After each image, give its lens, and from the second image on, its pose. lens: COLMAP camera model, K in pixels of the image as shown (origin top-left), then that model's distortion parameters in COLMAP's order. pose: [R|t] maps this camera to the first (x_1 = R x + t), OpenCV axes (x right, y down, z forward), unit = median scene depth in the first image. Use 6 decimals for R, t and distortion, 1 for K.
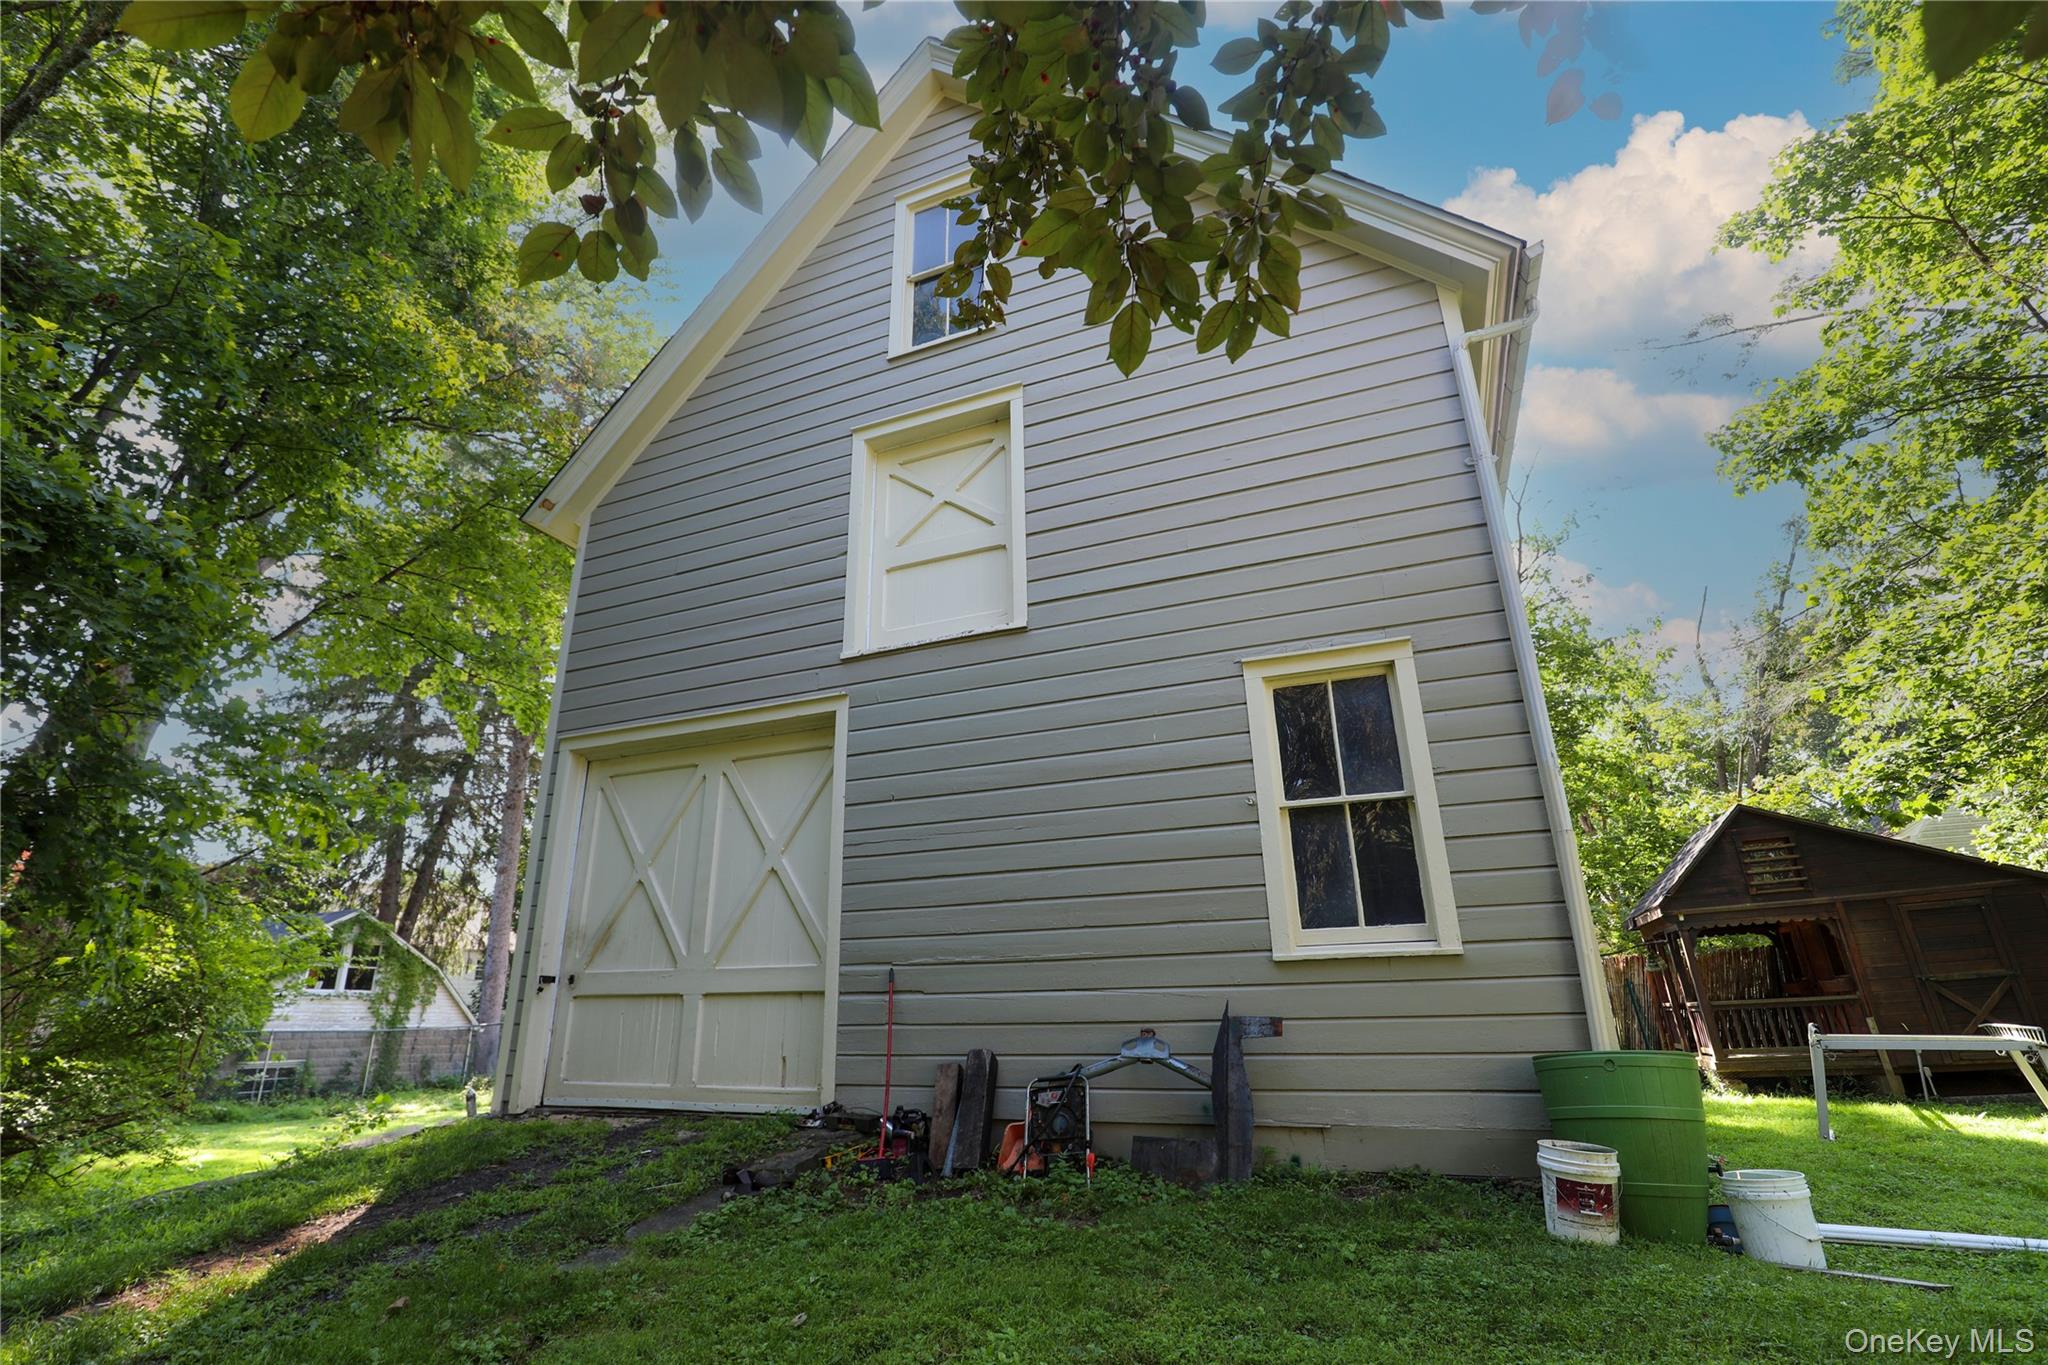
lens RADIAL K [[935.0, 0, 1016.4], [0, 935.0, 689.0], [0, 0, 1]] dist [-0.038060, 0.008166]
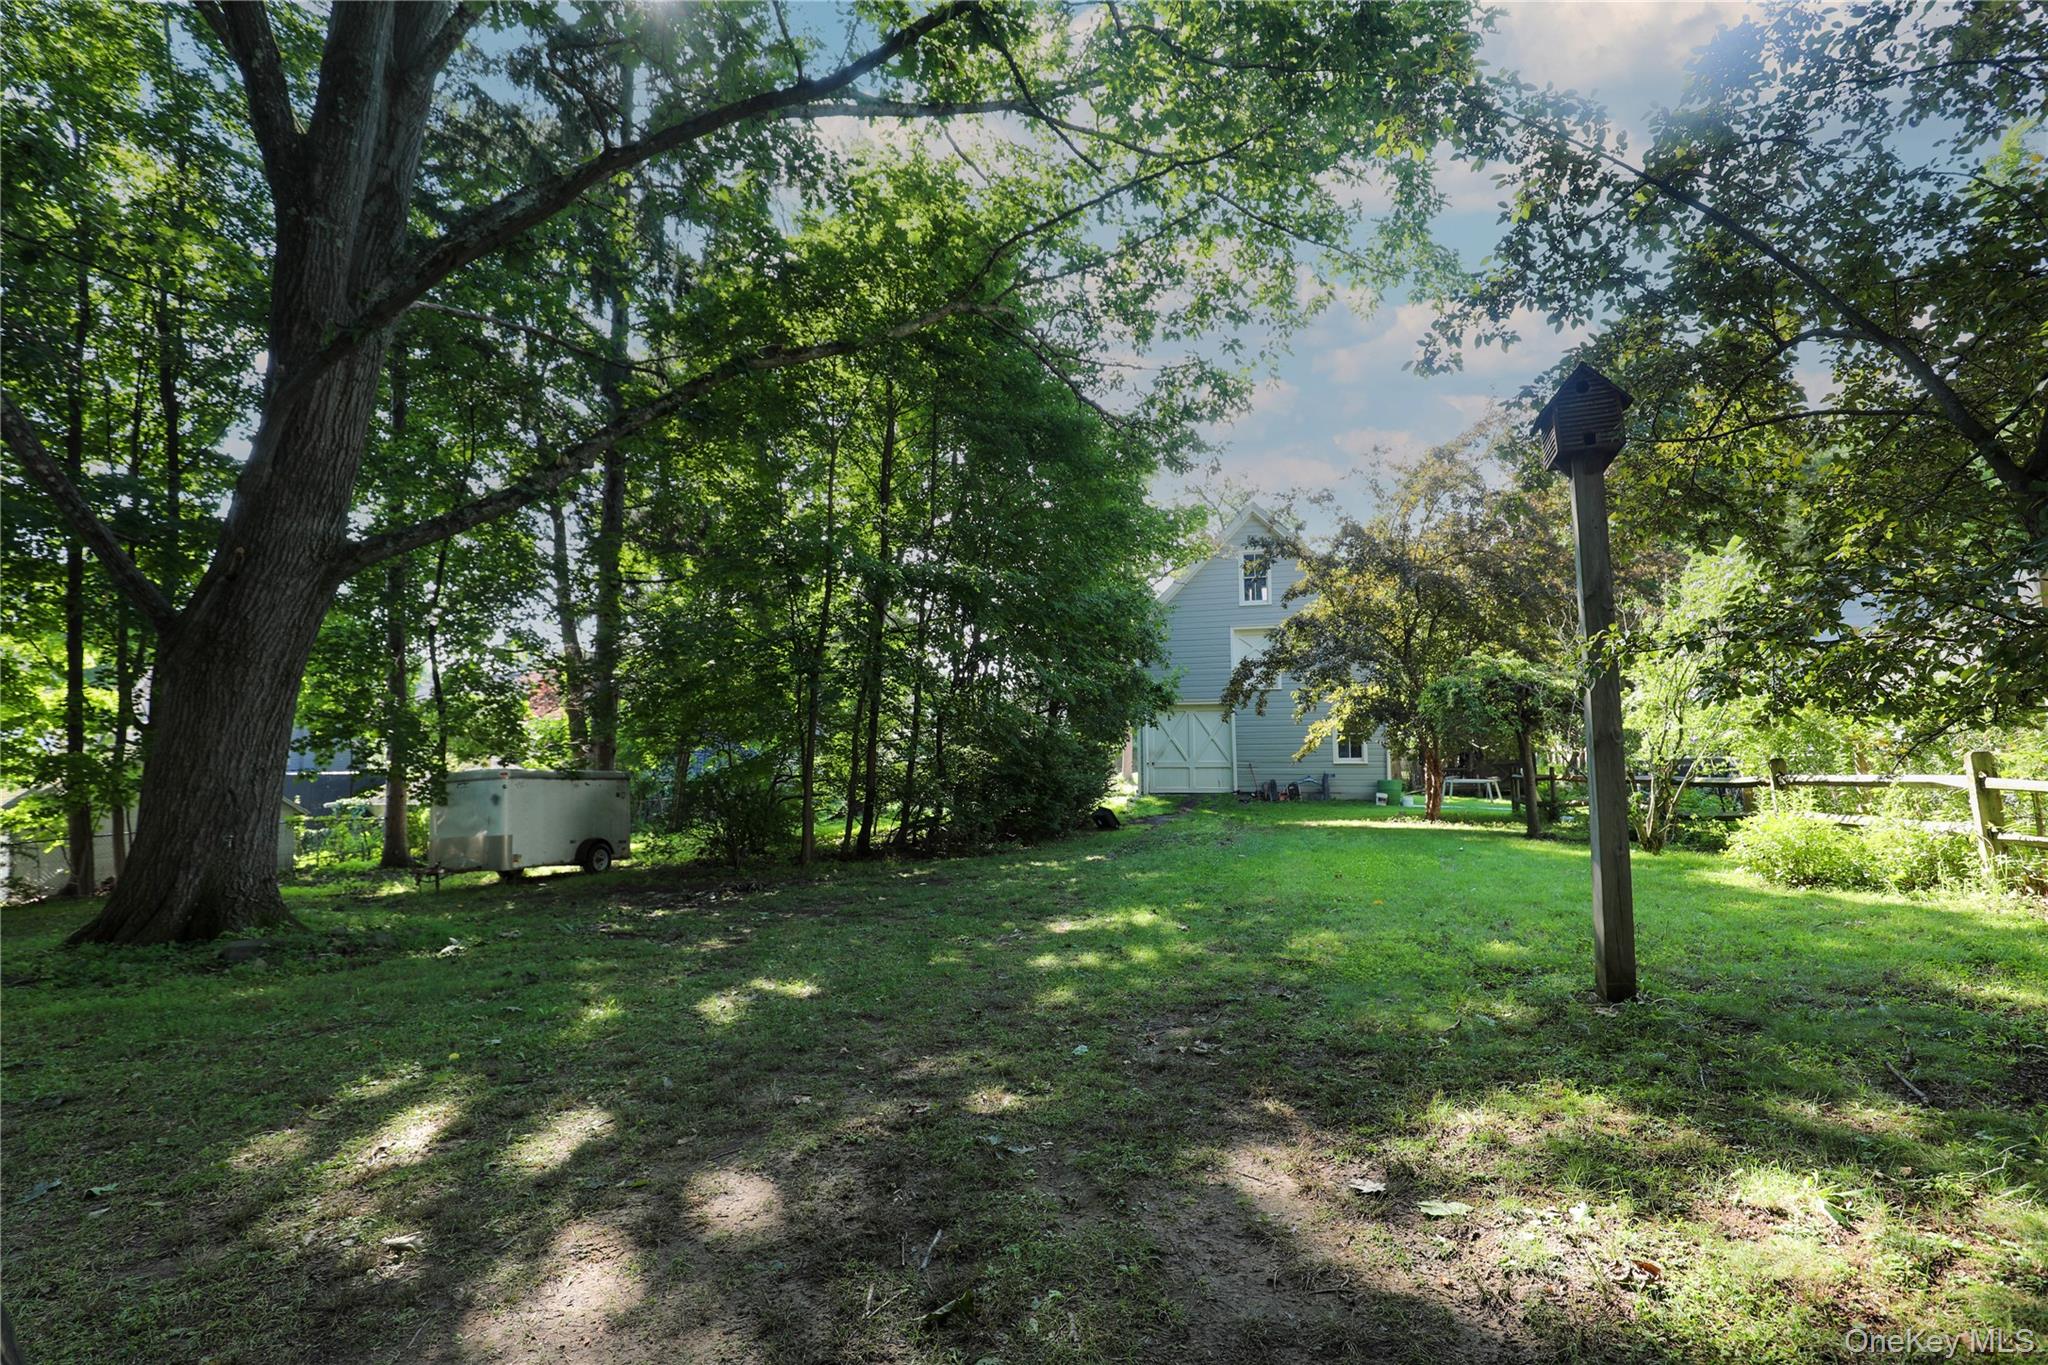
lens RADIAL K [[935.0, 0, 1016.4], [0, 935.0, 689.0], [0, 0, 1]] dist [-0.038060, 0.008166]
pose [[0.993561, 0.022084, 0.111122, -1.839617], [-0.048863, 0.968436, 0.244428, -1.155054], [-0.102216, -0.248284, 0.963279, -3.321888]]
